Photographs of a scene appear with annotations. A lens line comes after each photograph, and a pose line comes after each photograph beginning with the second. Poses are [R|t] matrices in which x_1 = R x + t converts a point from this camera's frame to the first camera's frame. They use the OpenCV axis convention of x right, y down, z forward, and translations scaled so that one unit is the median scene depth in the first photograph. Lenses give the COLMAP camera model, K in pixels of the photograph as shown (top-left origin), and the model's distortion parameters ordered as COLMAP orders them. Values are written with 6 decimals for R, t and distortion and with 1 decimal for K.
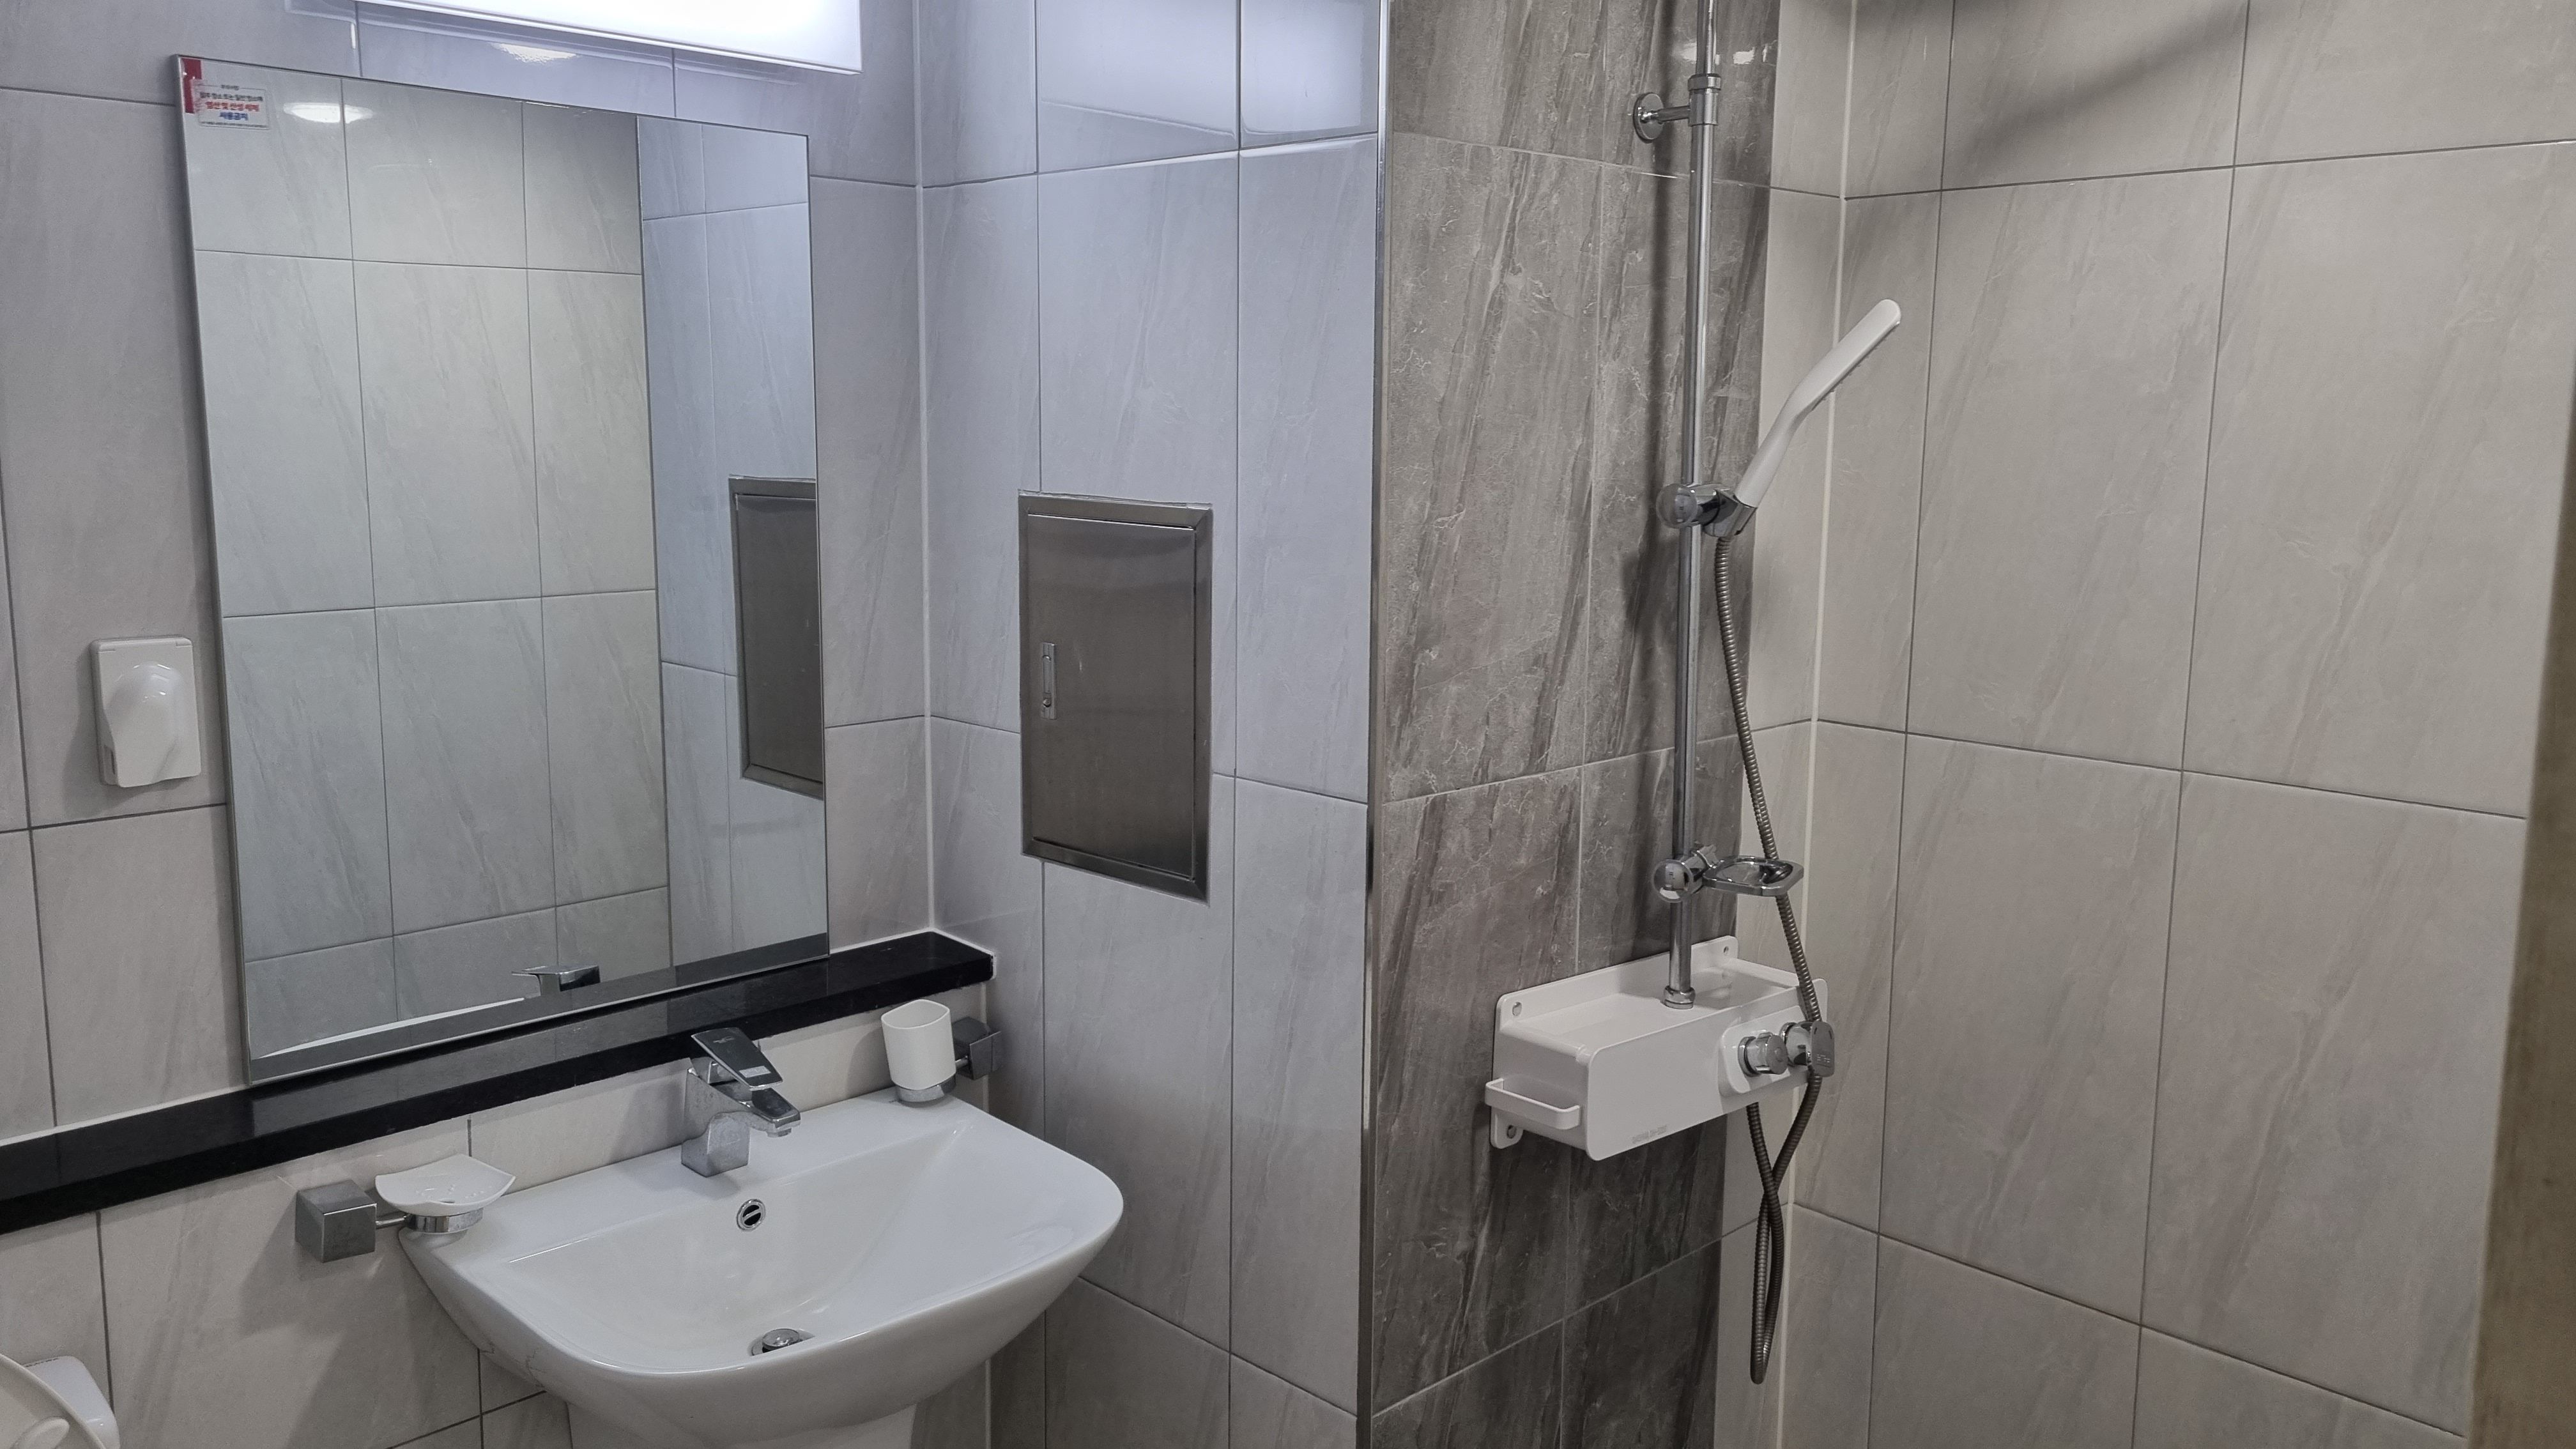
lens RADIAL K [[1902.9, 0, 1254.0], [0, 1902.9, 675.4], [0, 0, 1]] dist [0.044465, -0.004571]
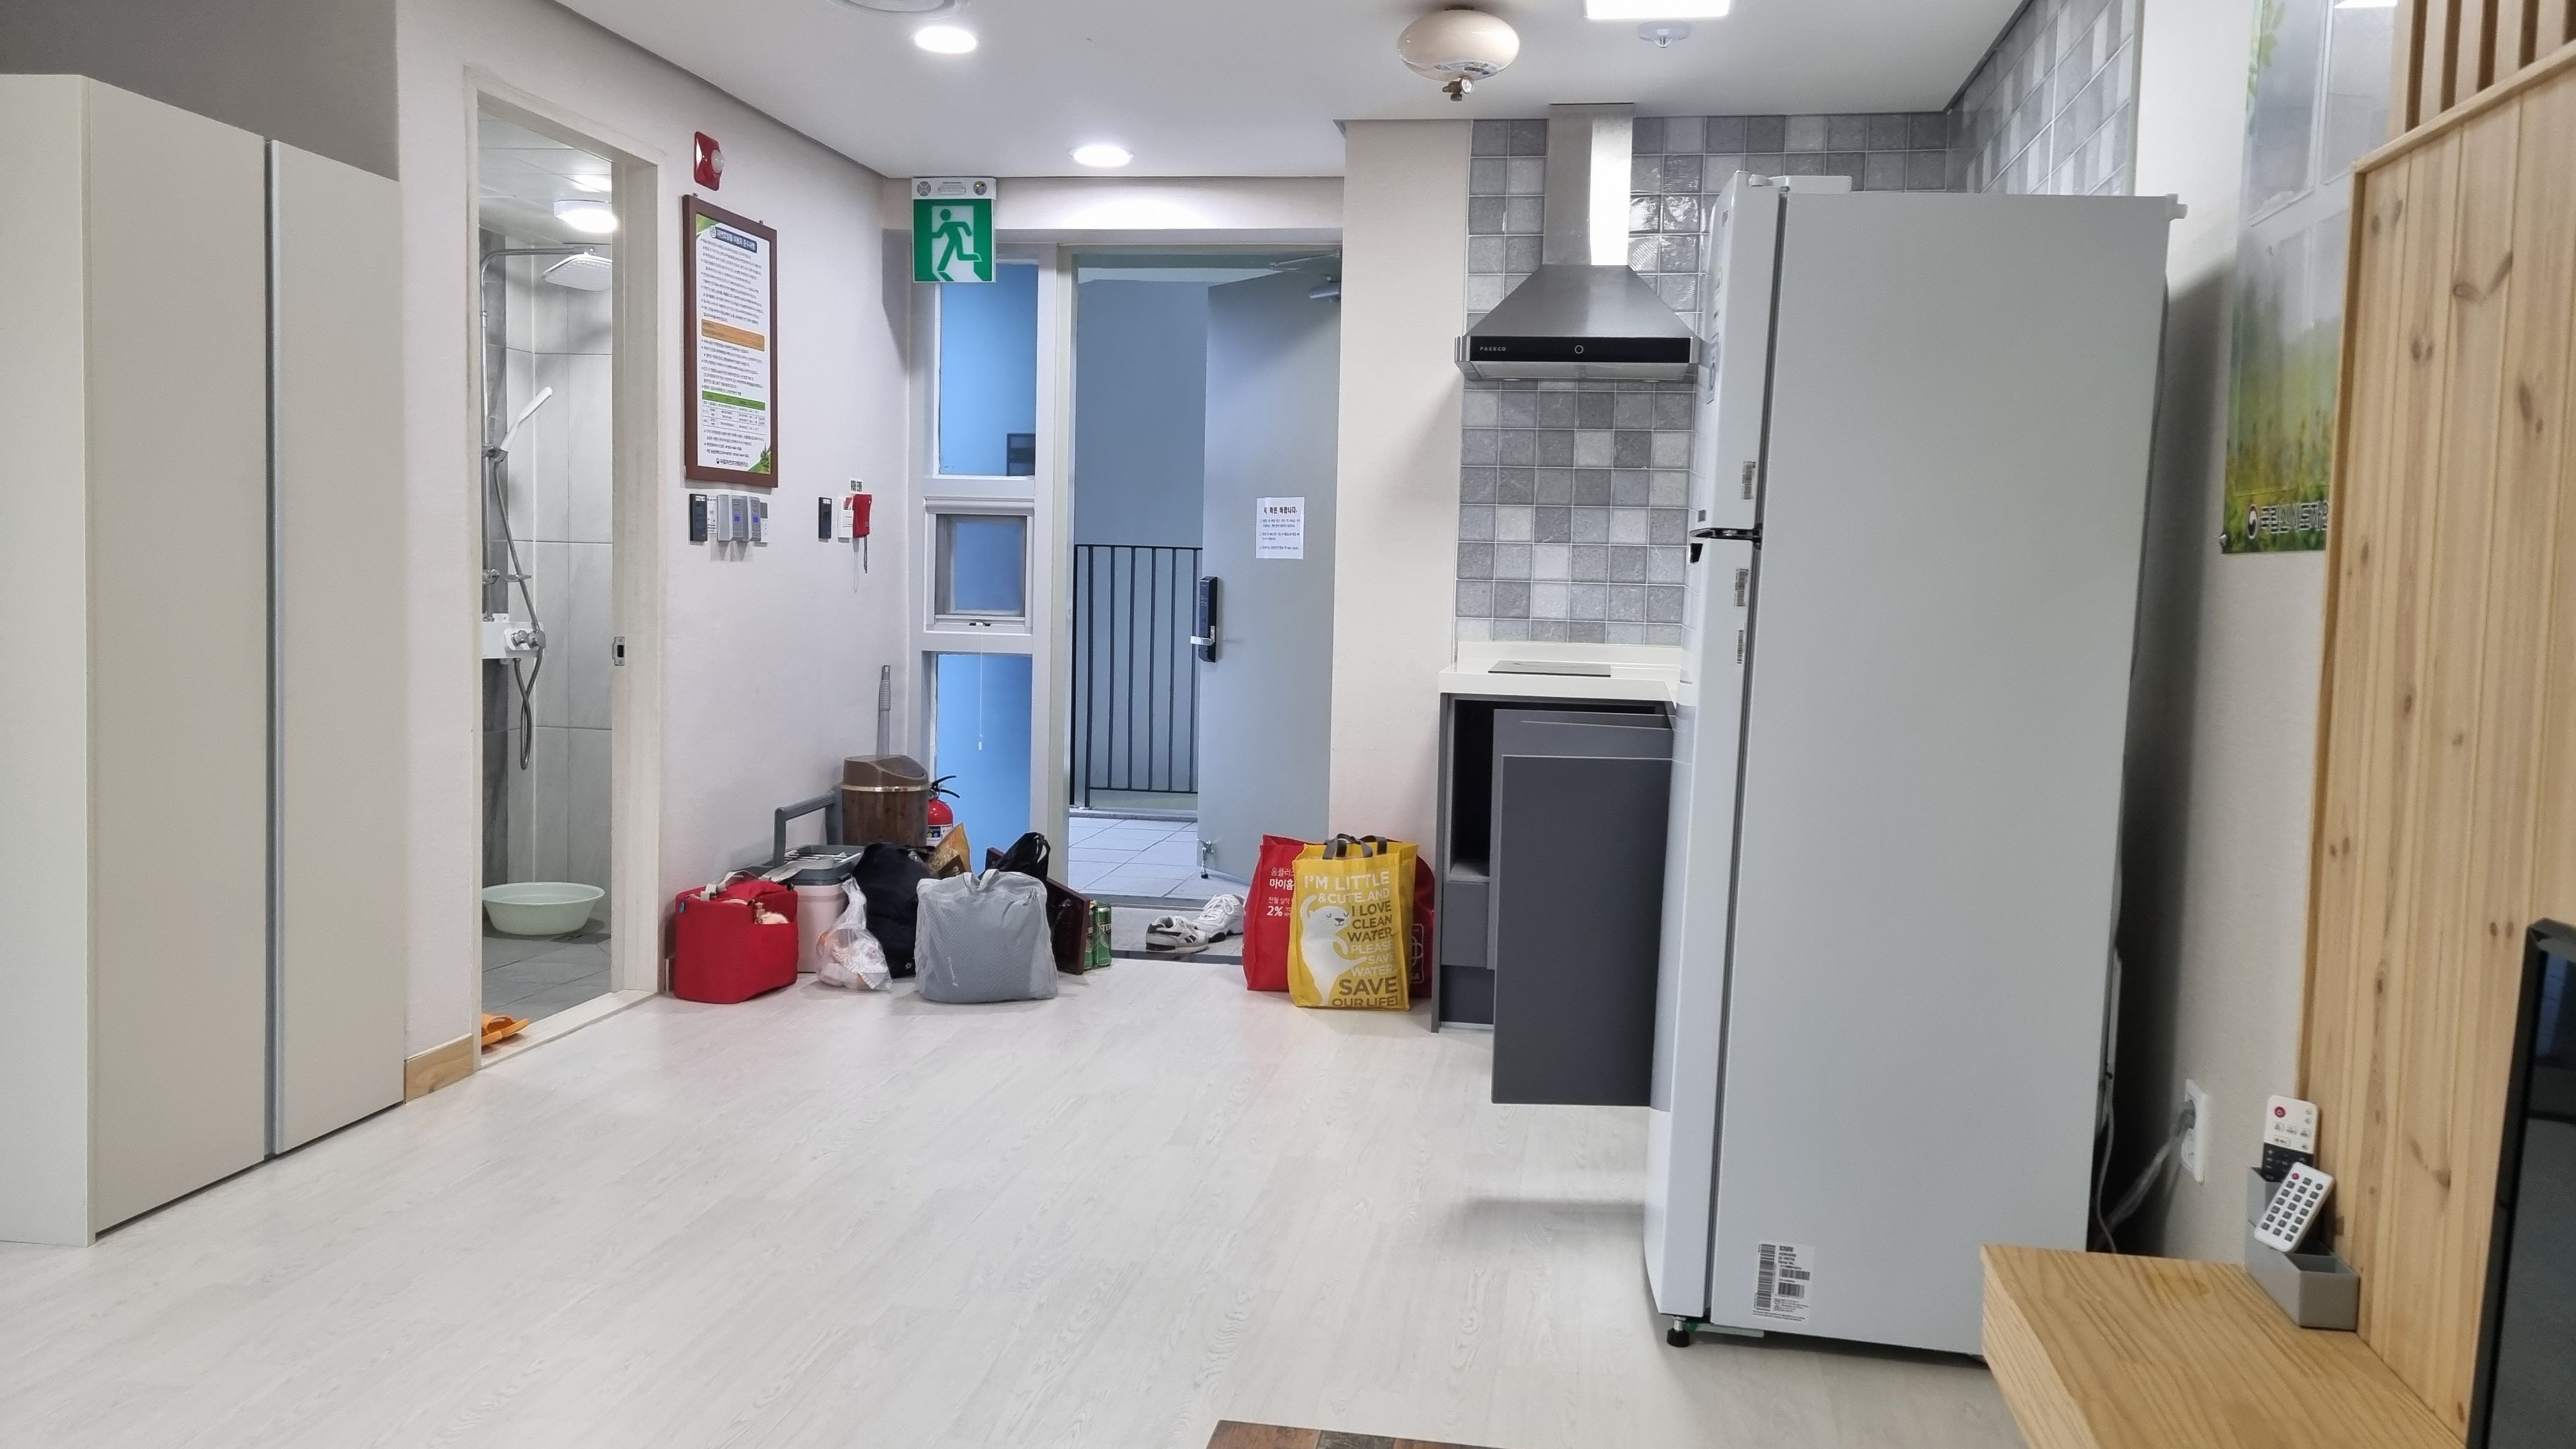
lens RADIAL K [[1911.7, 0, 1283.6], [0, 1911.7, 701.3], [0, 0, 1]] dist [0.051588, -0.012377]
pose [[0.804383, -0.029938, 0.593357, -0.557689], [0.066123, 0.997036, -0.039333, 0.493517], [-0.590420, 0.070873, 0.803978, -2.095737]]
